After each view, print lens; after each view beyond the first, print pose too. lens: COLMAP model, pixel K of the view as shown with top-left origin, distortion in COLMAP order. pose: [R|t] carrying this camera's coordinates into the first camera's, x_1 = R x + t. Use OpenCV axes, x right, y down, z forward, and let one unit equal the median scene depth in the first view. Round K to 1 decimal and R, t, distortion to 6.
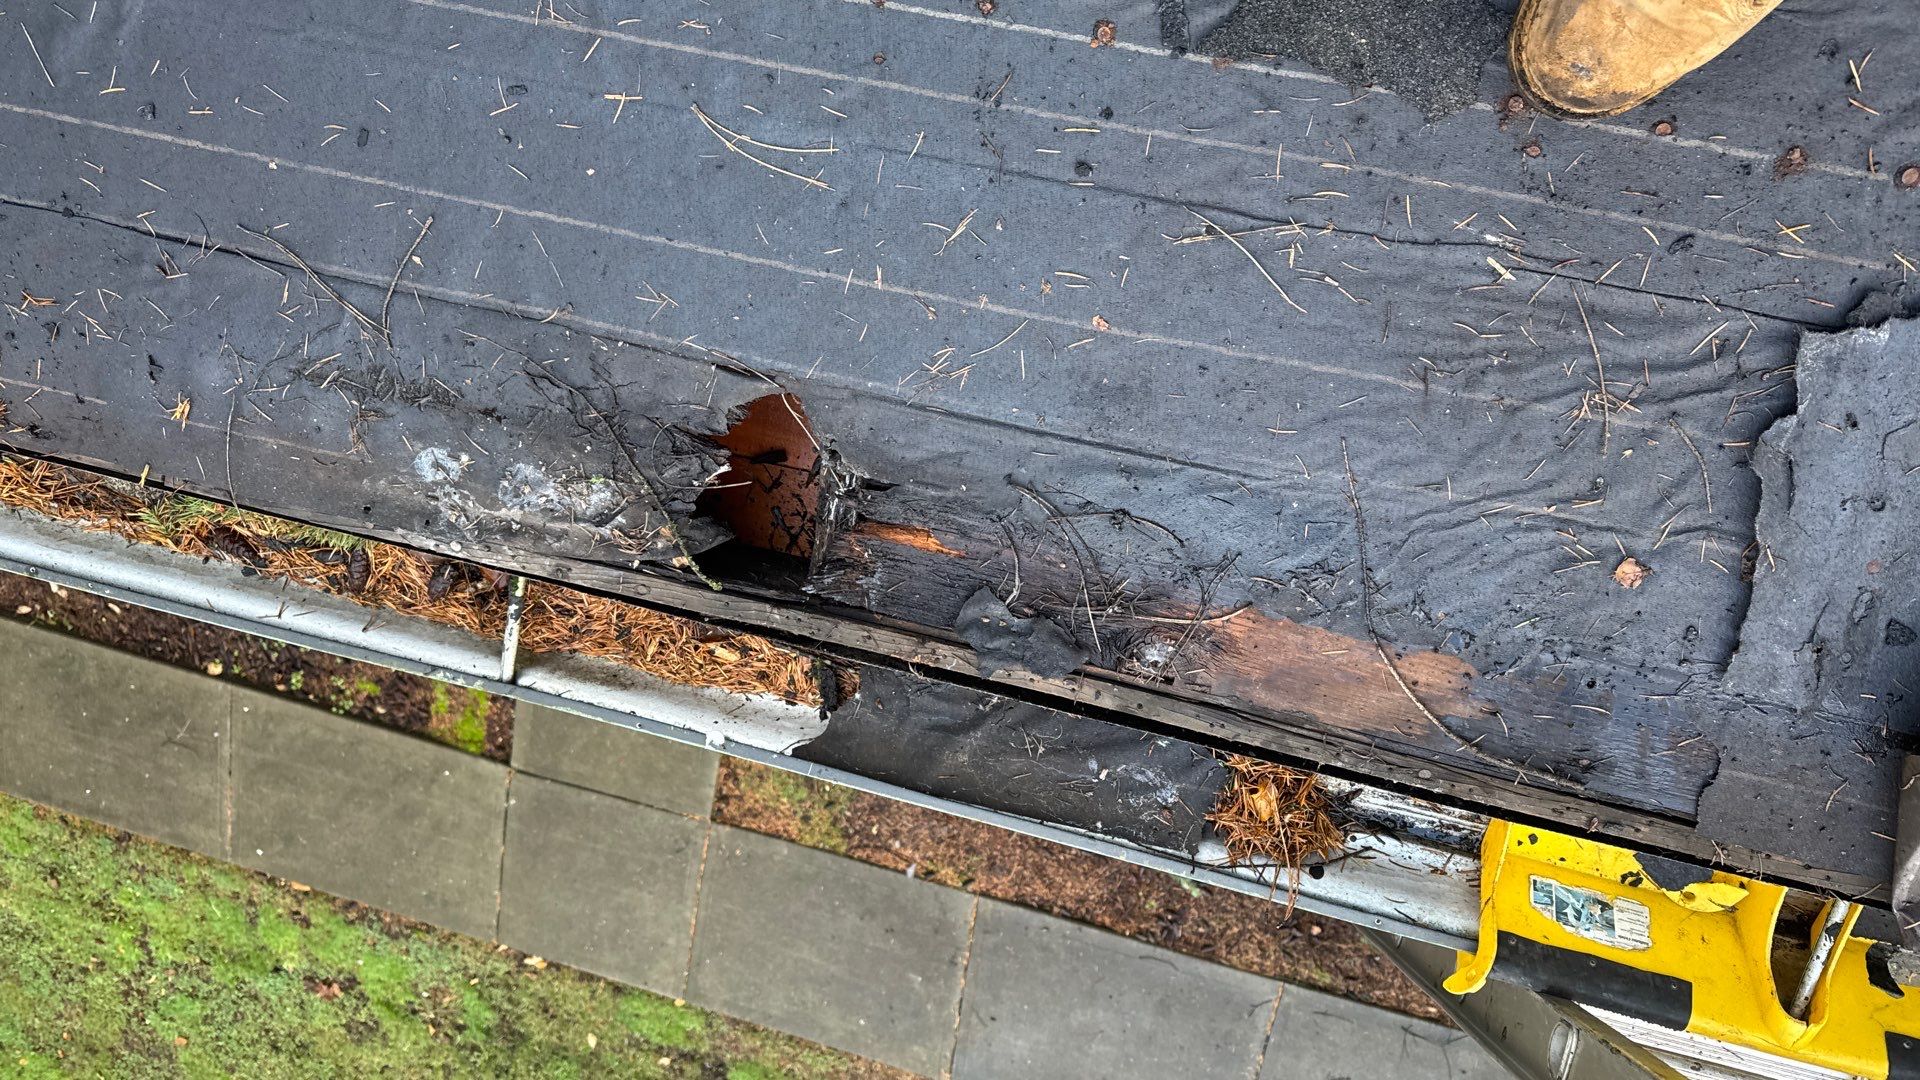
lens RADIAL K [[1361.8, 0, 957.2], [0, 1361.8, 539.7], [0, 0, 1]] dist [0.107672, -0.164631]
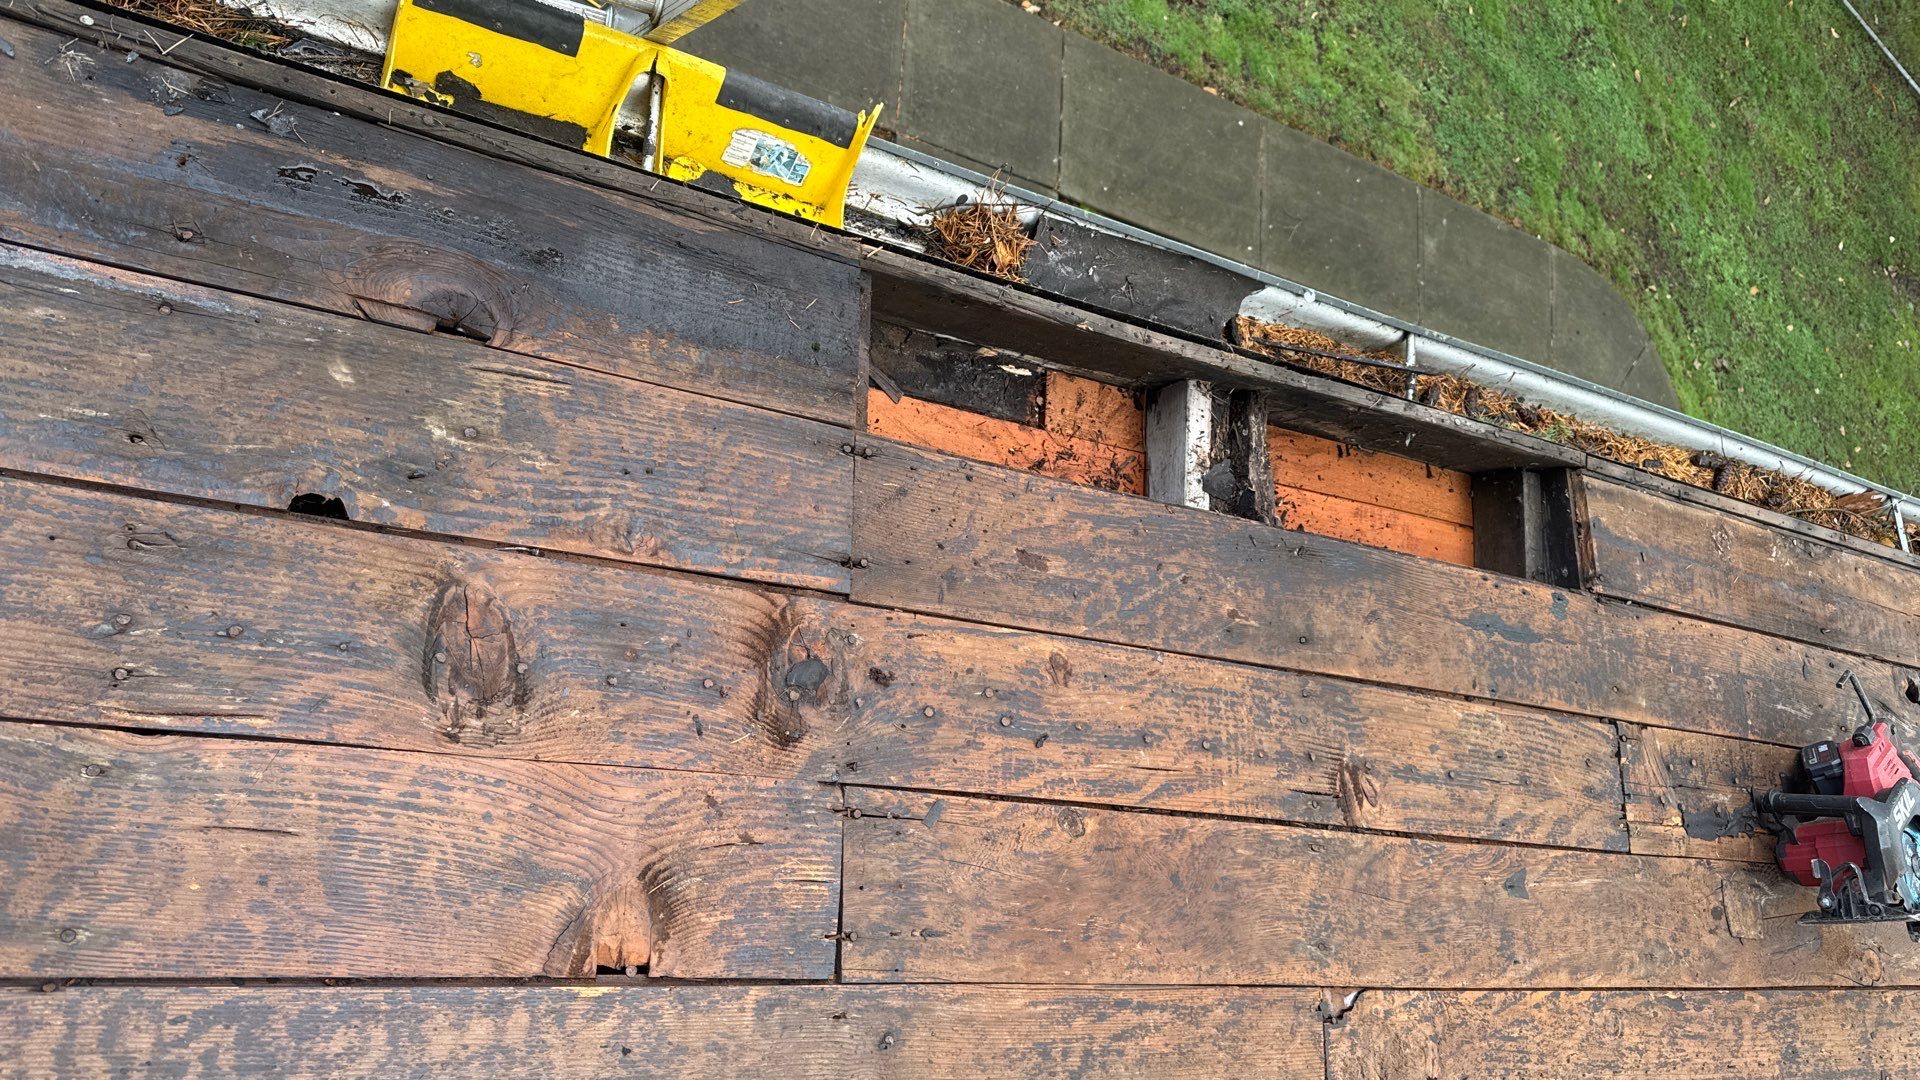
lens RADIAL K [[1410.9, 0, 960.4], [0, 1410.9, 544.1], [0, 0, 1]] dist [0.043221, -0.189493]
pose [[-0.933623, 0.051787, -0.354495, 0.722595], [-0.009630, -0.992767, -0.119670, 0.062533], [-0.358128, -0.108313, 0.927369, -0.324933]]
